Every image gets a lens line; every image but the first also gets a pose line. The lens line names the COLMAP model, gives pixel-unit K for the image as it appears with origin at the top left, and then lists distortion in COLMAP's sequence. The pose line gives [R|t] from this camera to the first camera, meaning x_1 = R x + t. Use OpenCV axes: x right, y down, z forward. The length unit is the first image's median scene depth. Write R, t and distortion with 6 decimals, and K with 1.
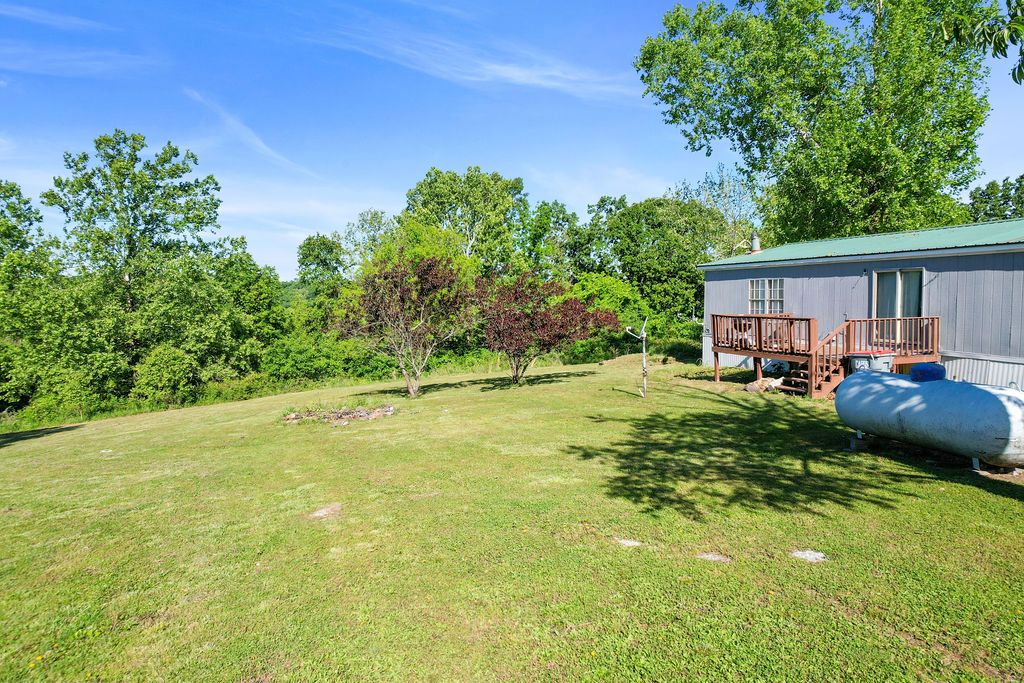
lens RADIAL K [[654.3, 0, 514.6], [0, 654.3, 341.0], [0, 0, 1]] dist [-0.066865, 0.059417]
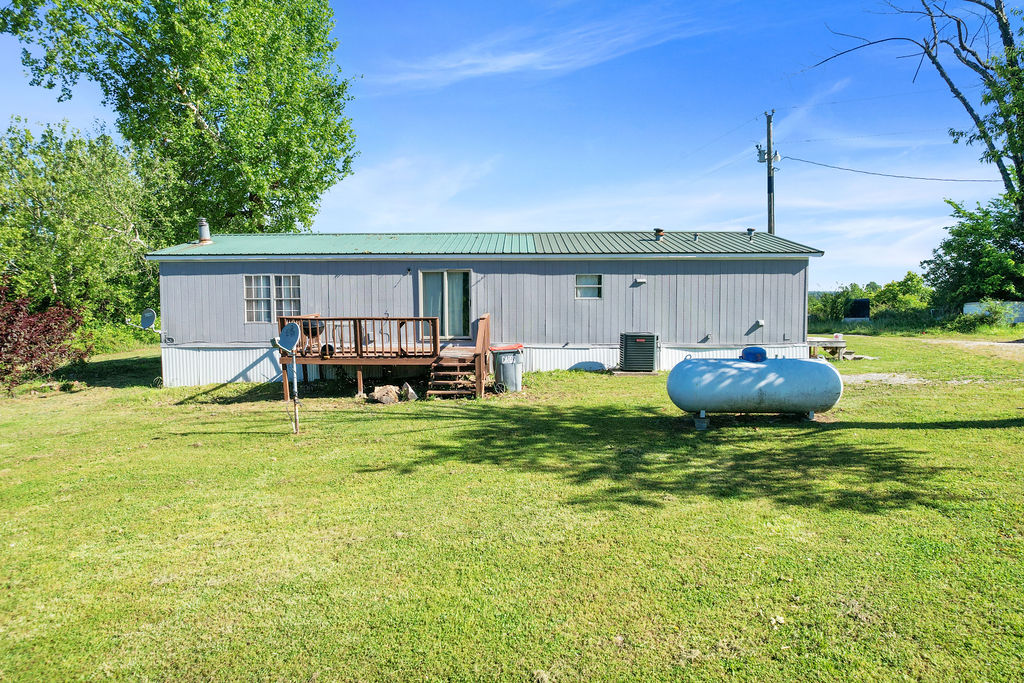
lens RADIAL K [[654.3, 0, 512.7], [0, 654.3, 340.2], [0, 0, 1]] dist [-0.066865, 0.059417]
pose [[0.349621, -0.063091, 0.934764, -0.723150], [0.061475, 0.997125, 0.044307, -0.066556], [-0.934872, 0.041974, 0.352495, 0.953808]]
